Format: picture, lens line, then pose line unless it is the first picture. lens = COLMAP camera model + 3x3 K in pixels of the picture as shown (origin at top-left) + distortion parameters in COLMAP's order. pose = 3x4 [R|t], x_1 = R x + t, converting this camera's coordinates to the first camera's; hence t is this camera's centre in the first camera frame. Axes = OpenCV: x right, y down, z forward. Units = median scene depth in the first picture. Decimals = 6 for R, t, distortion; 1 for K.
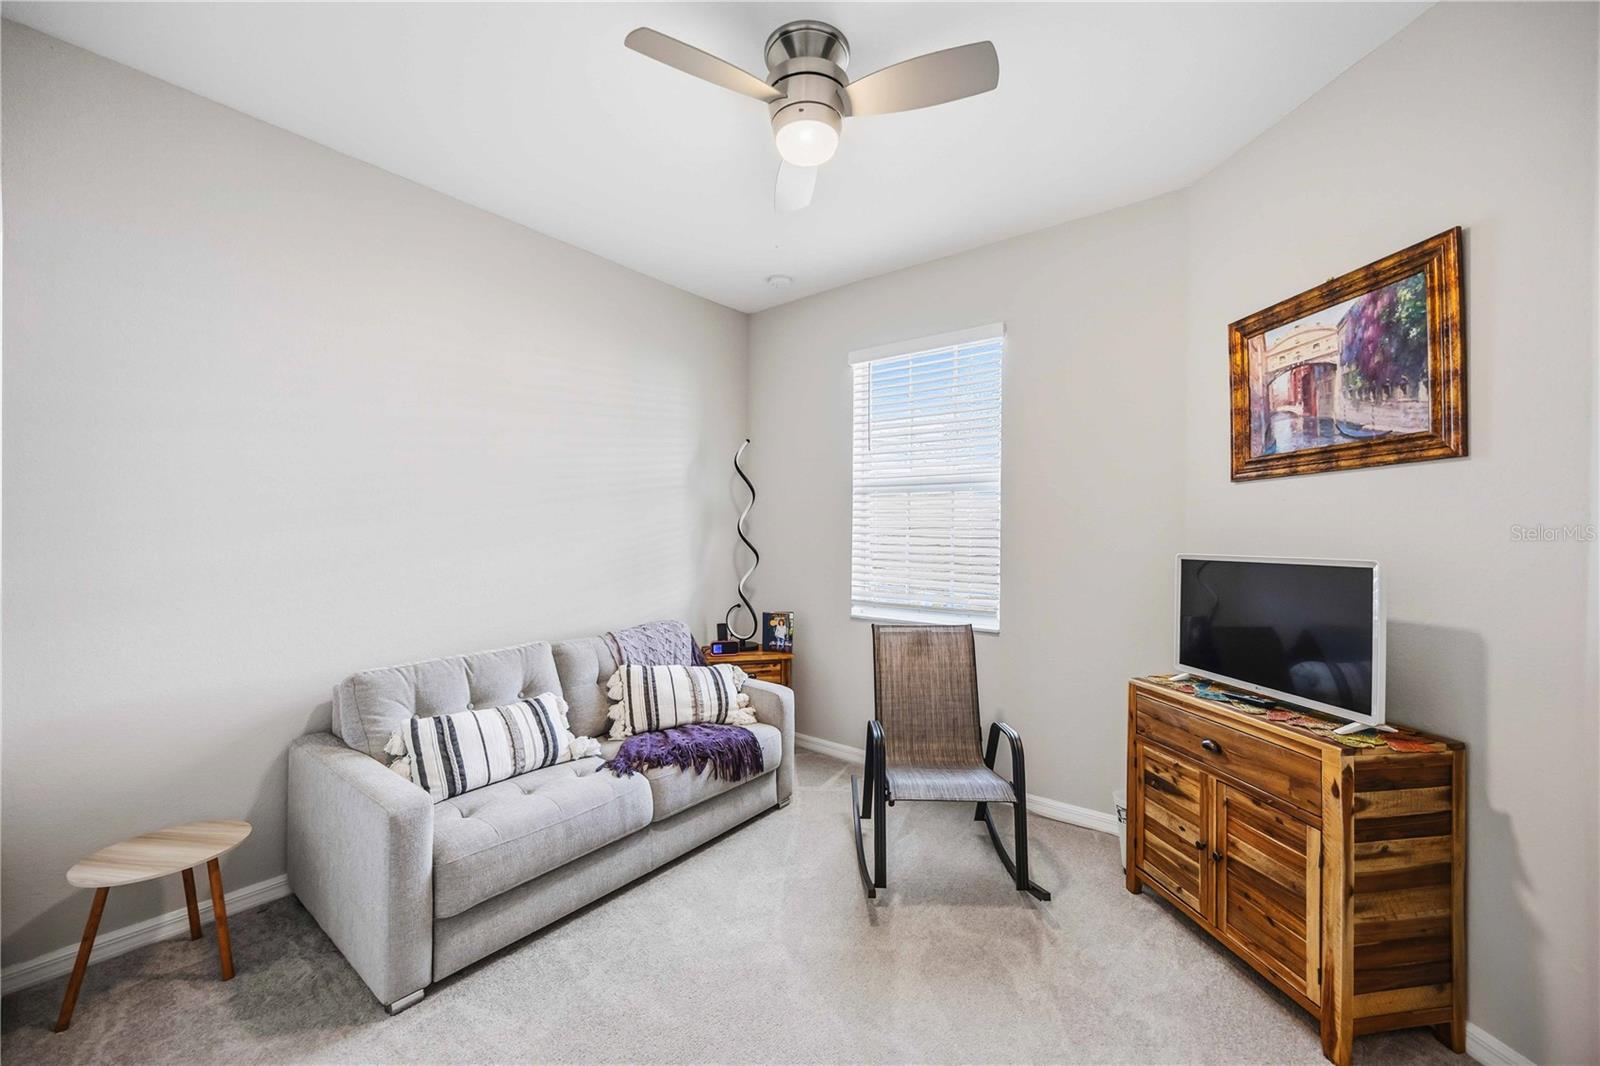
lens RADIAL K [[641.7, 0, 802.2], [0, 641.7, 534.3], [0, 0, 1]] dist [-0.000212, 0.000303]
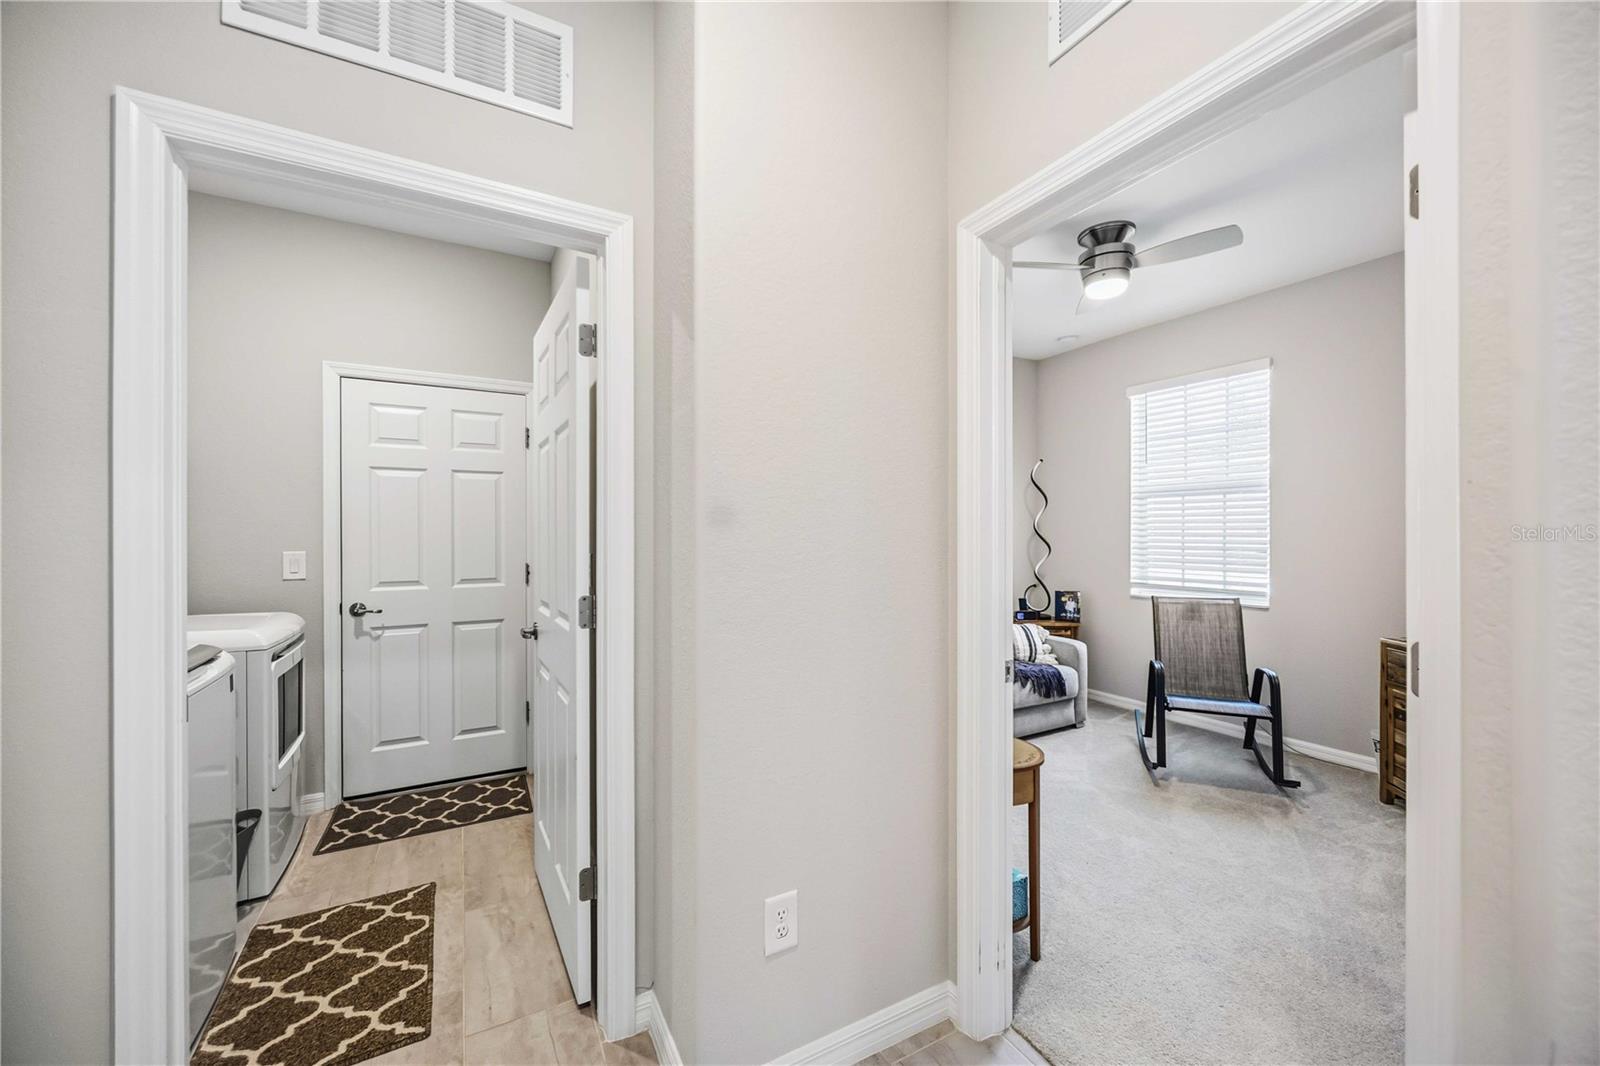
lens RADIAL K [[624.8, 0, 793.8], [0, 624.8, 533.8], [0, 0, 1]] dist [-0.001236, -0.000075]
pose [[0.921784, -0.007880, -0.387623, -0.096855], [0.005803, 0.999962, -0.006528, 0.016811], [0.387660, 0.003768, 0.921795, -0.654663]]
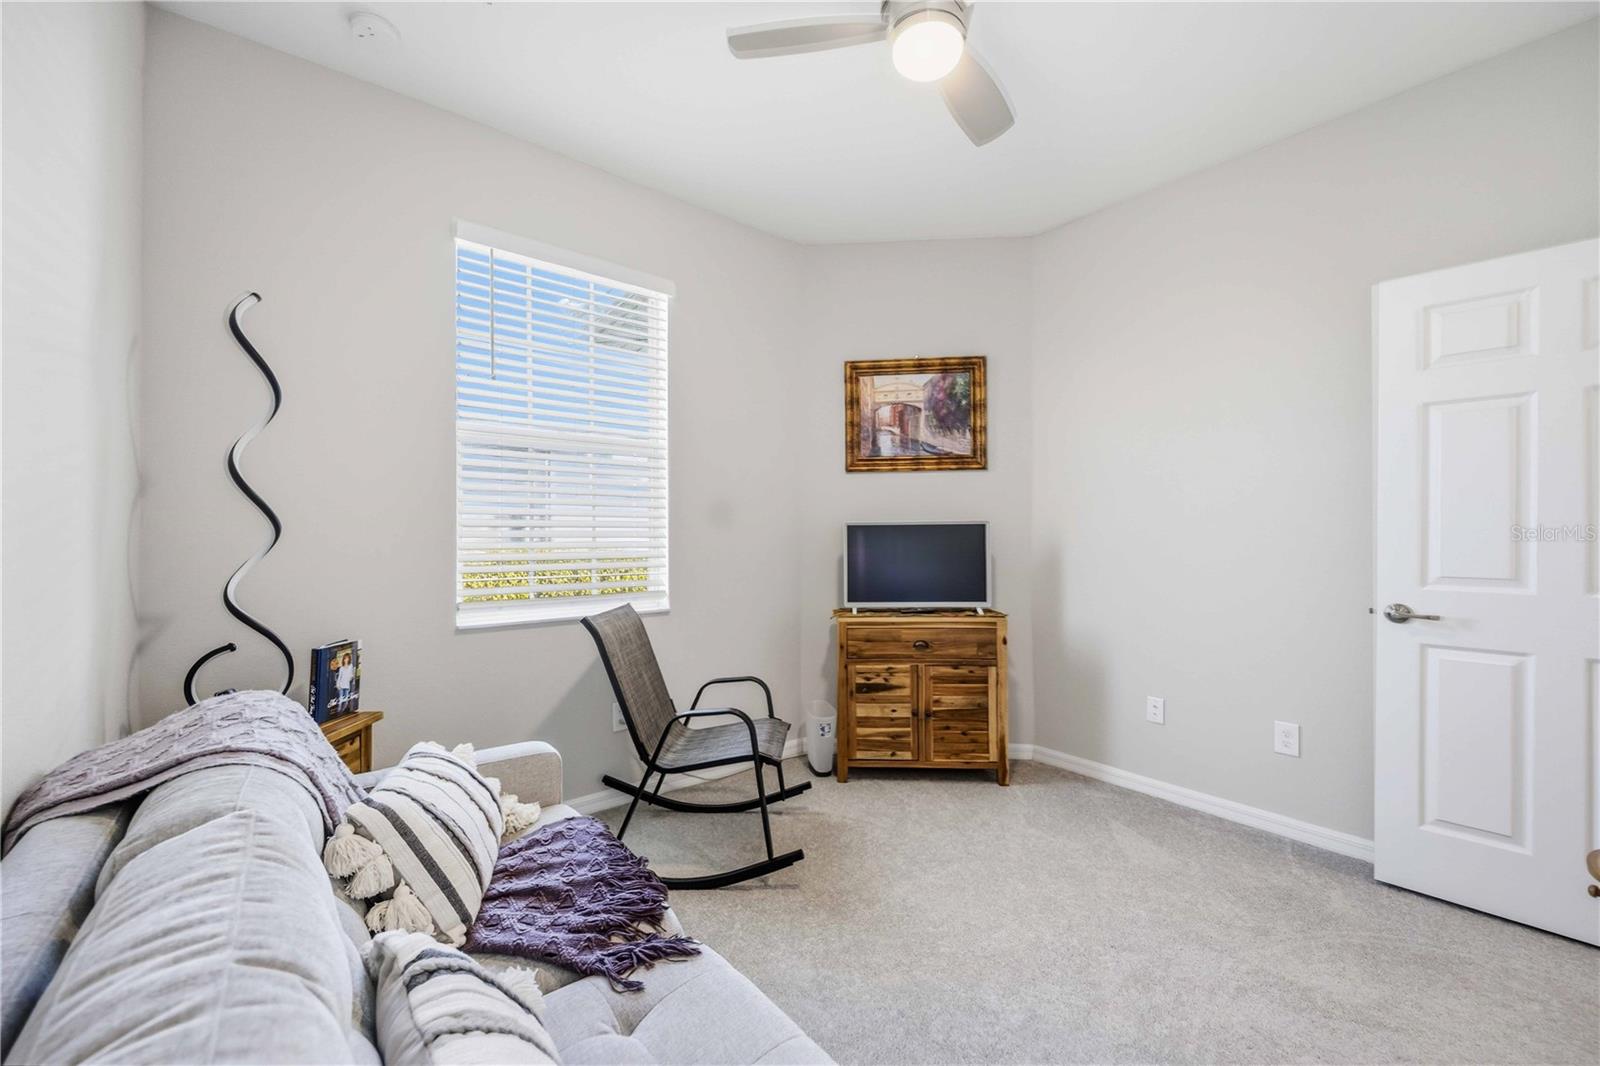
lens RADIAL K [[641.7, 0, 802.2], [0, 641.7, 534.3], [0, 0, 1]] dist [-0.000212, 0.000303]
pose [[0.195135, -0.006541, 0.980755, -0.806942], [0.005396, 0.999970, 0.005596, 0.052235], [-0.980762, 0.004200, 0.195164, 0.871848]]
